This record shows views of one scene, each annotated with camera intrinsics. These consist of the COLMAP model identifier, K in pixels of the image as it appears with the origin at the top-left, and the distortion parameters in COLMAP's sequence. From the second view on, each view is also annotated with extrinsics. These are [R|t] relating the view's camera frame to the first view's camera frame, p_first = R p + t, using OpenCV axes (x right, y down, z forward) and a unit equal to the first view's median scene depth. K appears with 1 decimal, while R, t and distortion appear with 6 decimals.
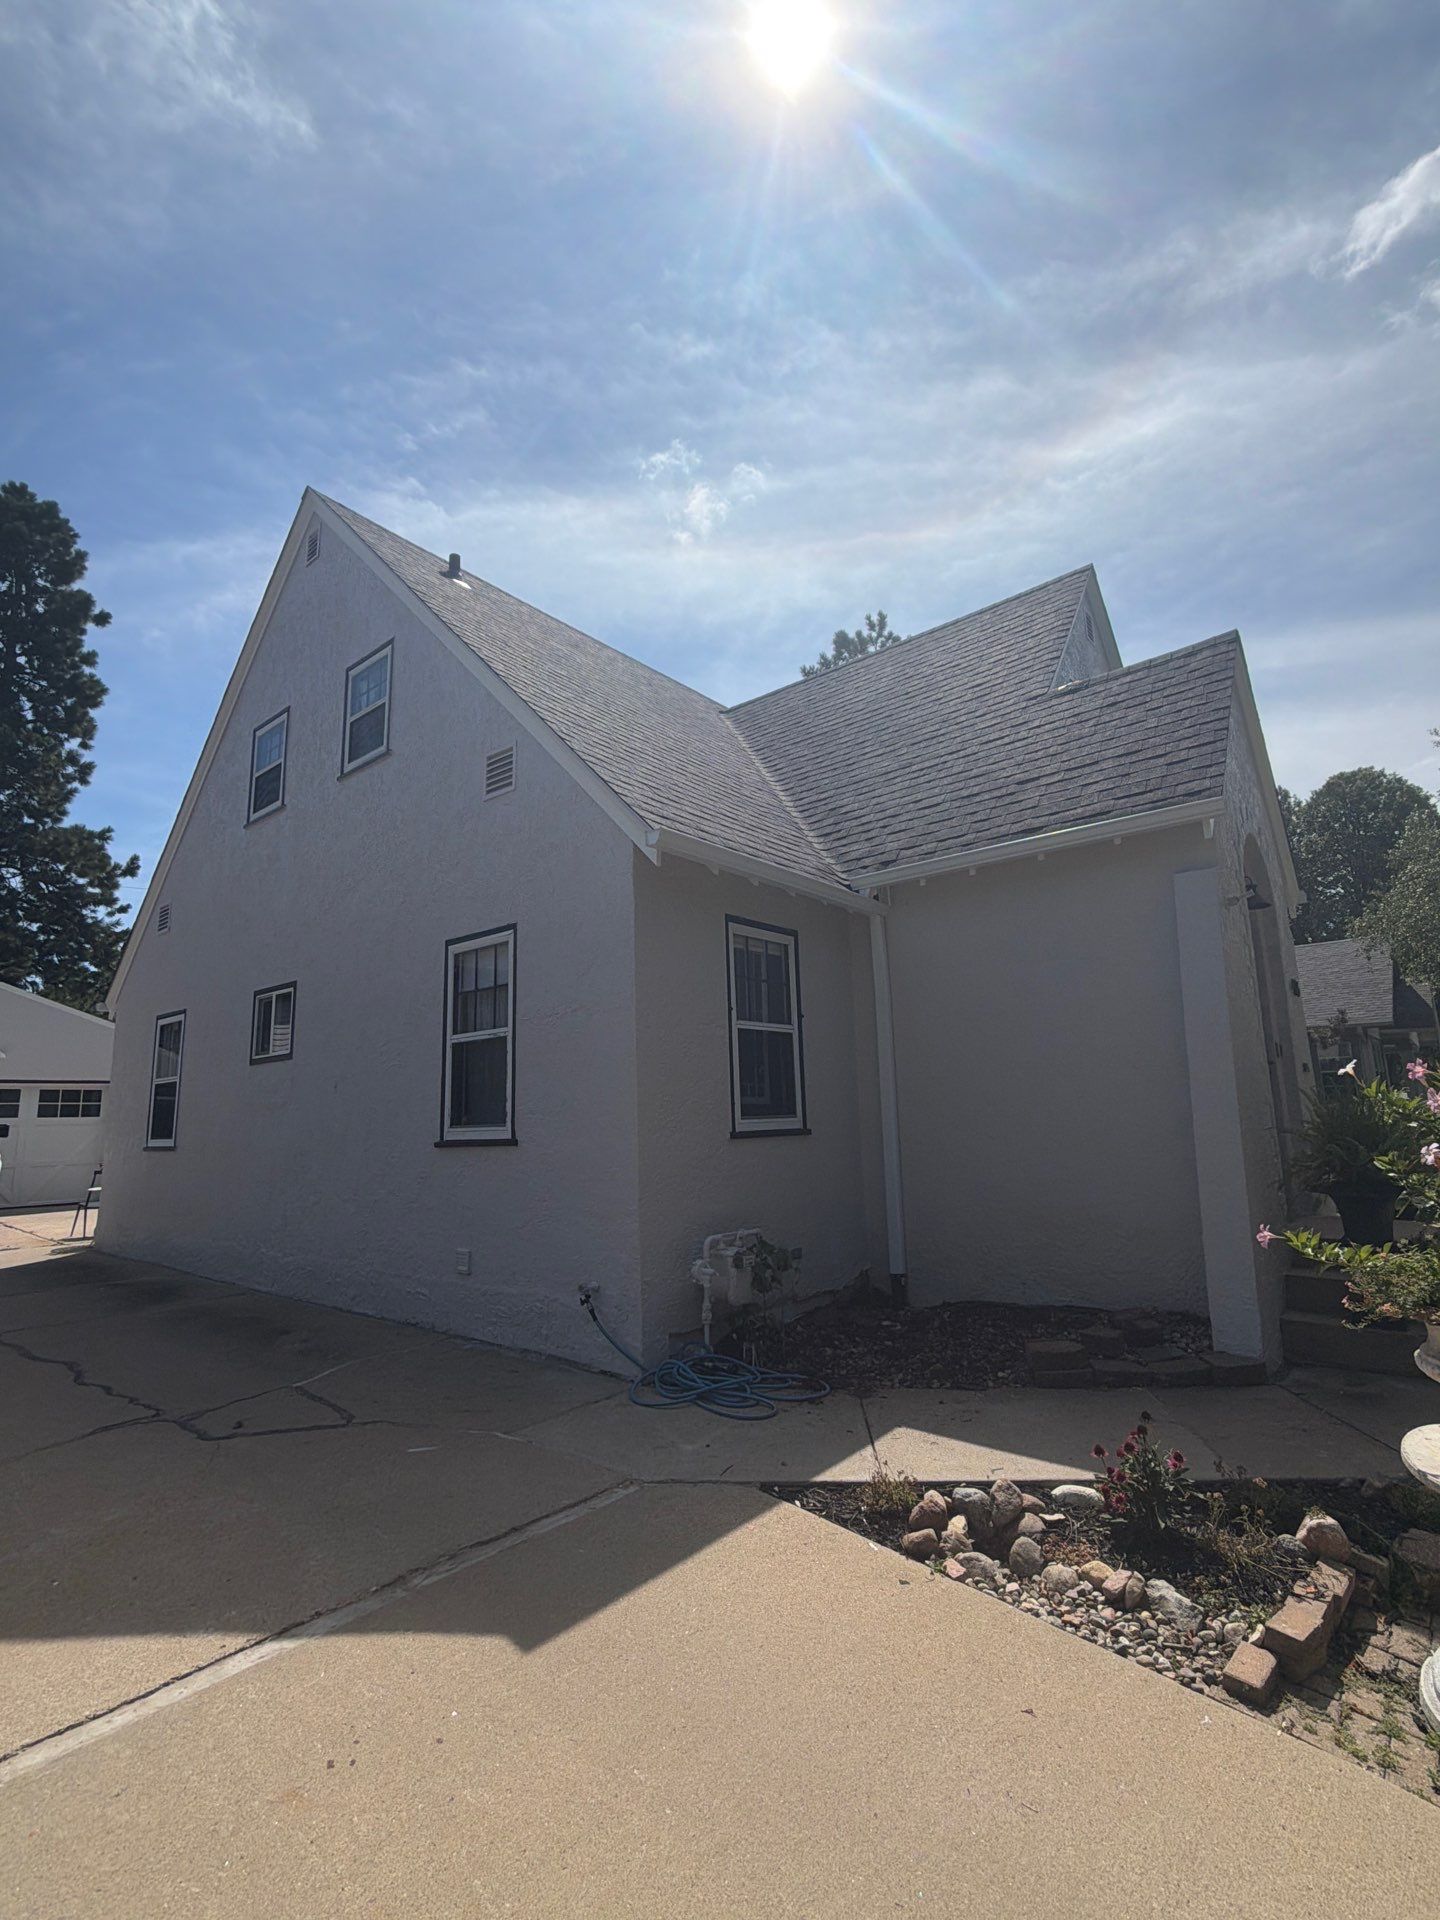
lens RADIAL K [[912.9, 0, 718.1], [0, 912.9, 956.8], [0, 0, 1]] dist [-0.000846, -0.000135]
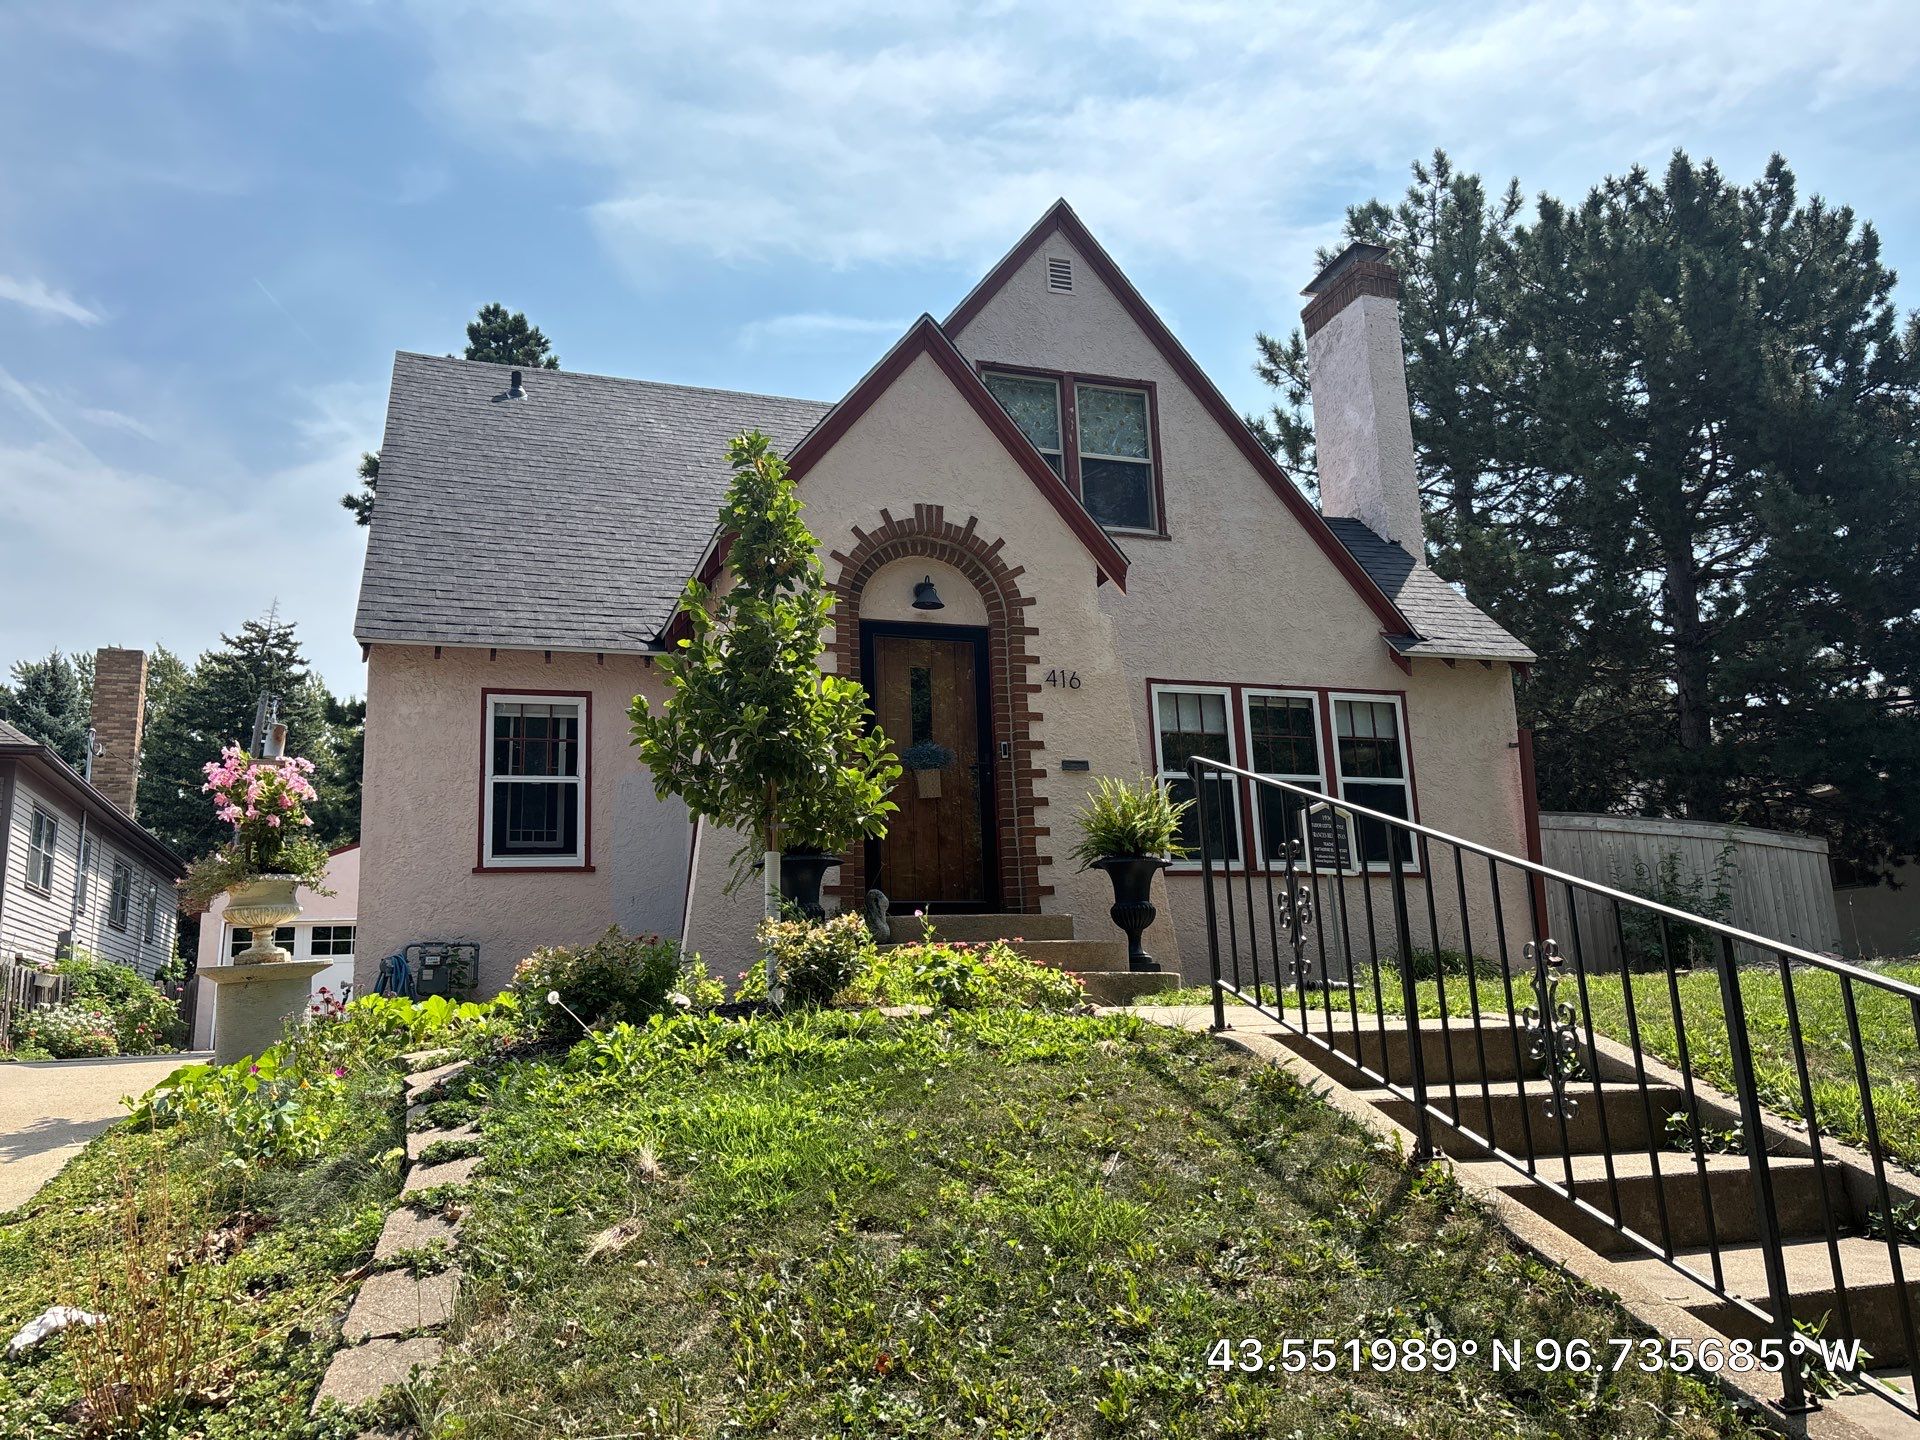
lens RADIAL K [[1455.5, 0, 960.0], [0, 1455.5, 720.0], [0, 0, 1]] dist [0.010010, 0.000179]
pose [[0.862439, -0.122988, -0.490992, 0.356337], [0.114099, 0.992302, -0.048142, 0.037949], [0.493134, -0.014502, 0.869833, -0.084347]]
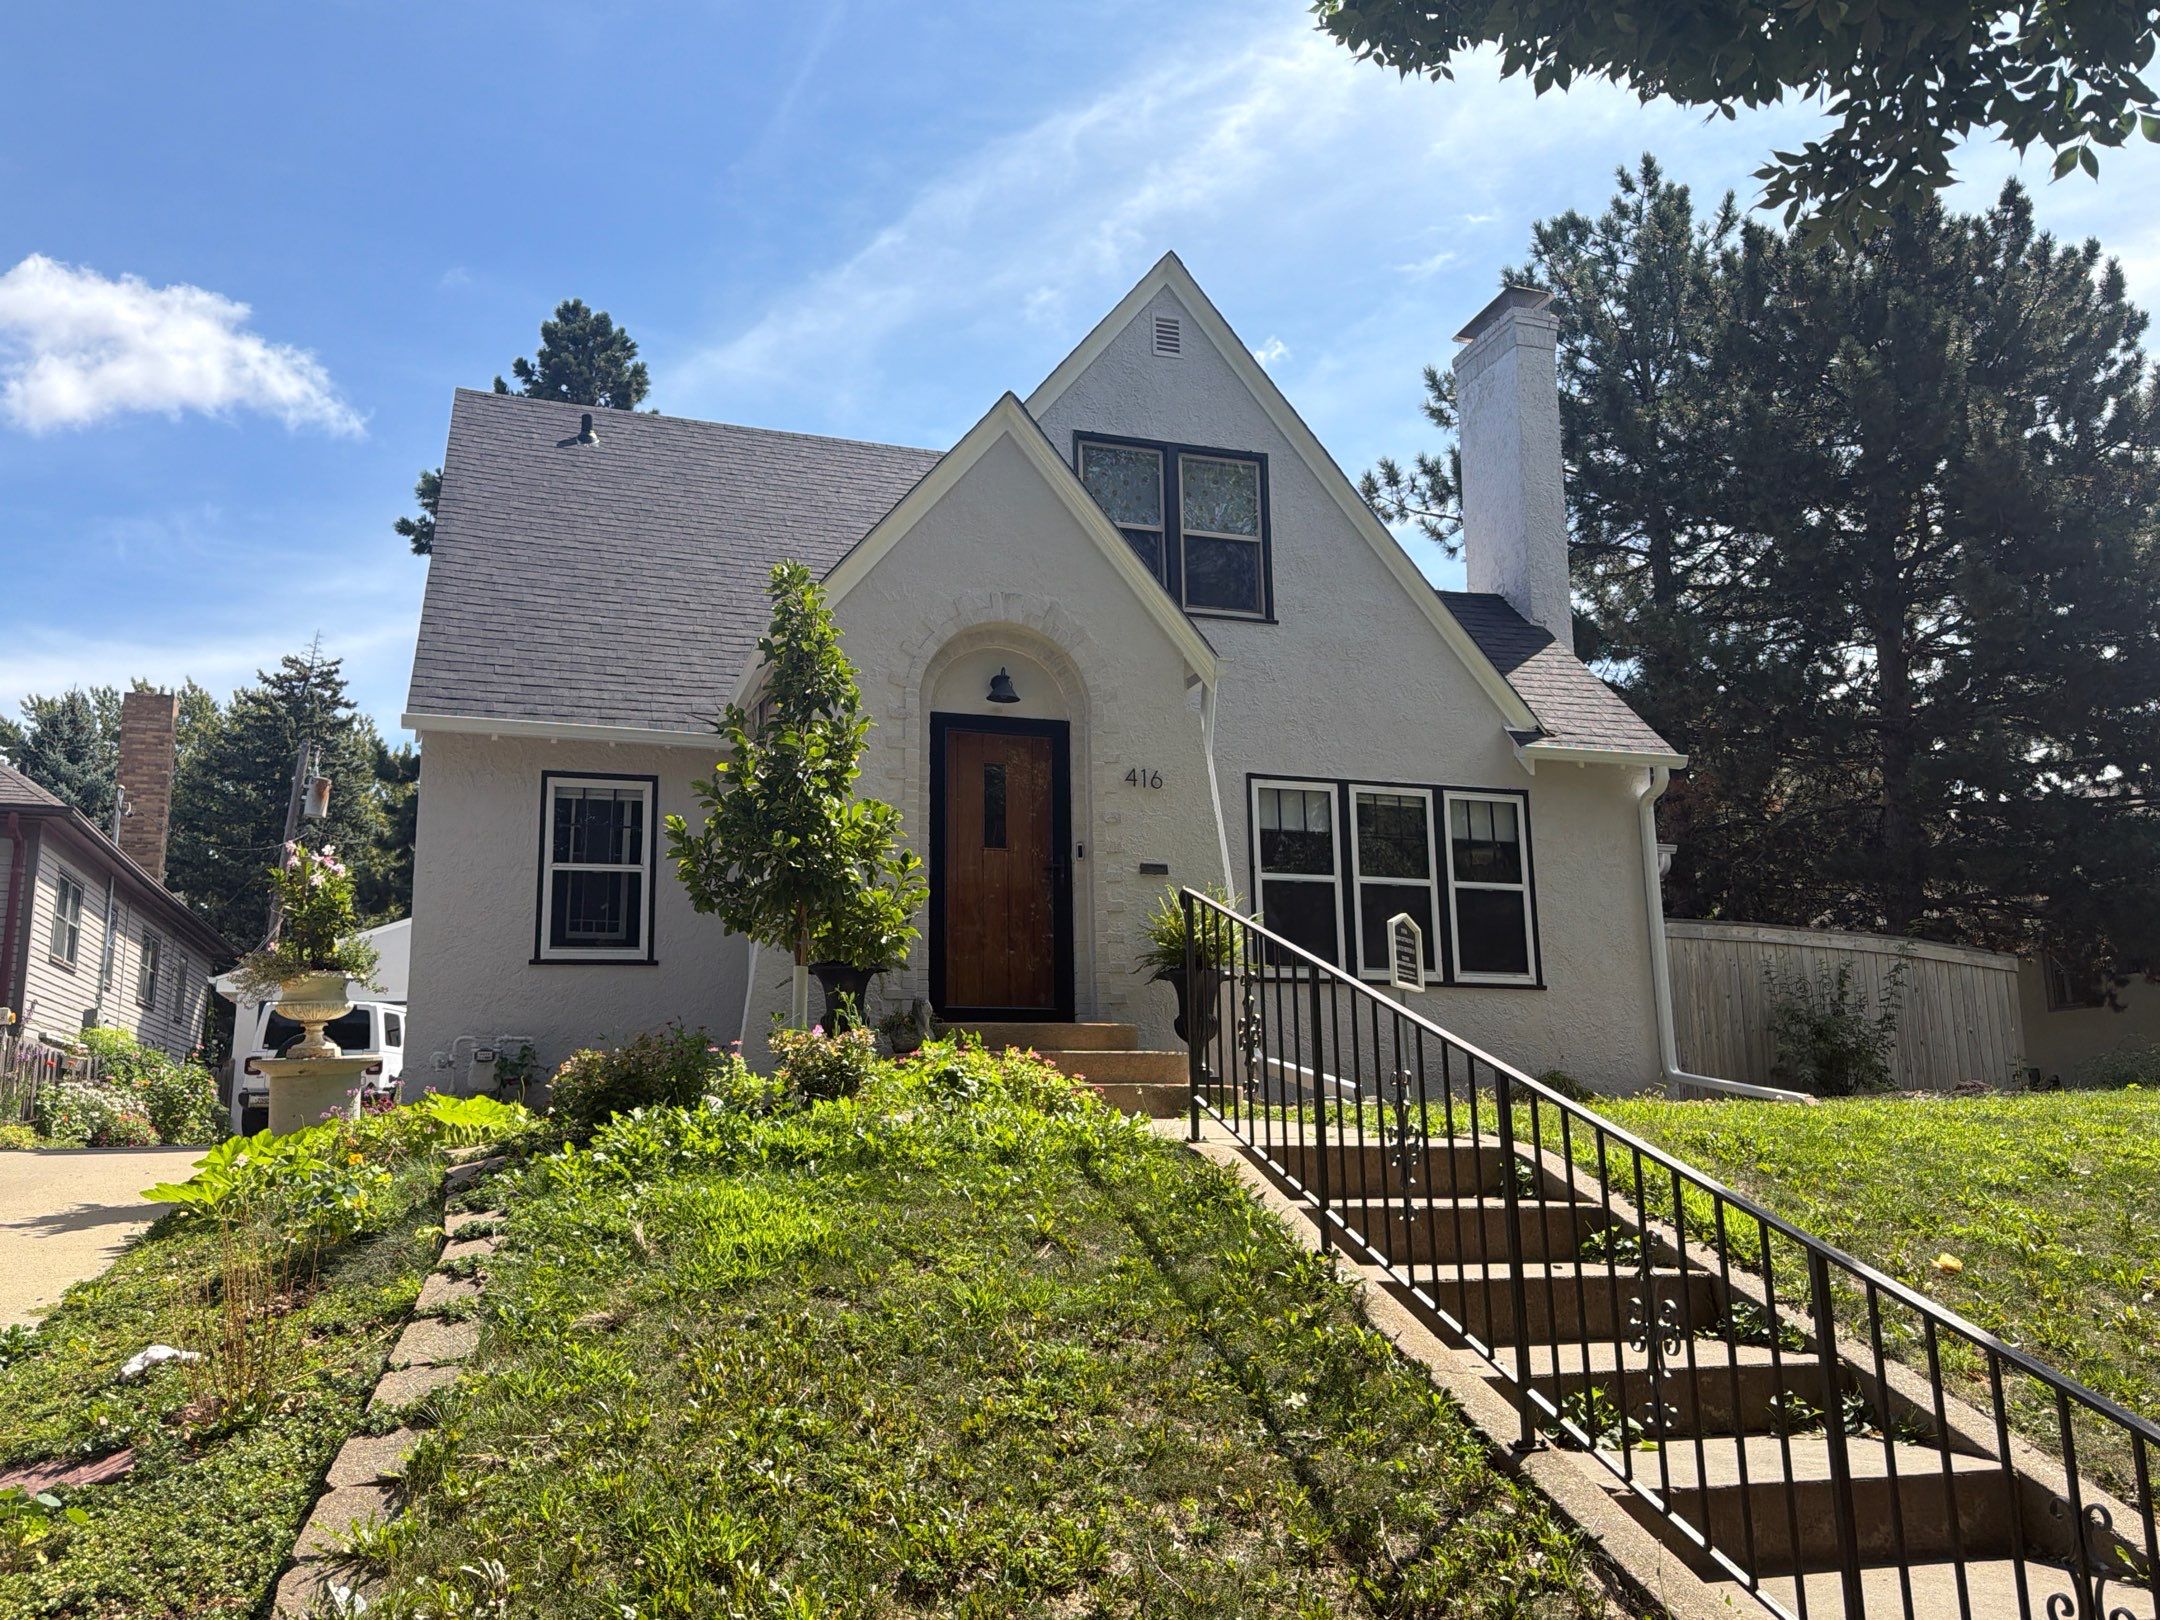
lens RADIAL K [[1719.5, 0, 1080.0], [0, 1719.5, 810.0], [0, 0, 1]] dist [0.067454, -0.144555]
pose [[0.853296, -0.095942, -0.512524, 0.403897], [0.092420, 0.995192, -0.032425, 0.032187], [0.513171, -0.019700, 0.858060, -0.121090]]
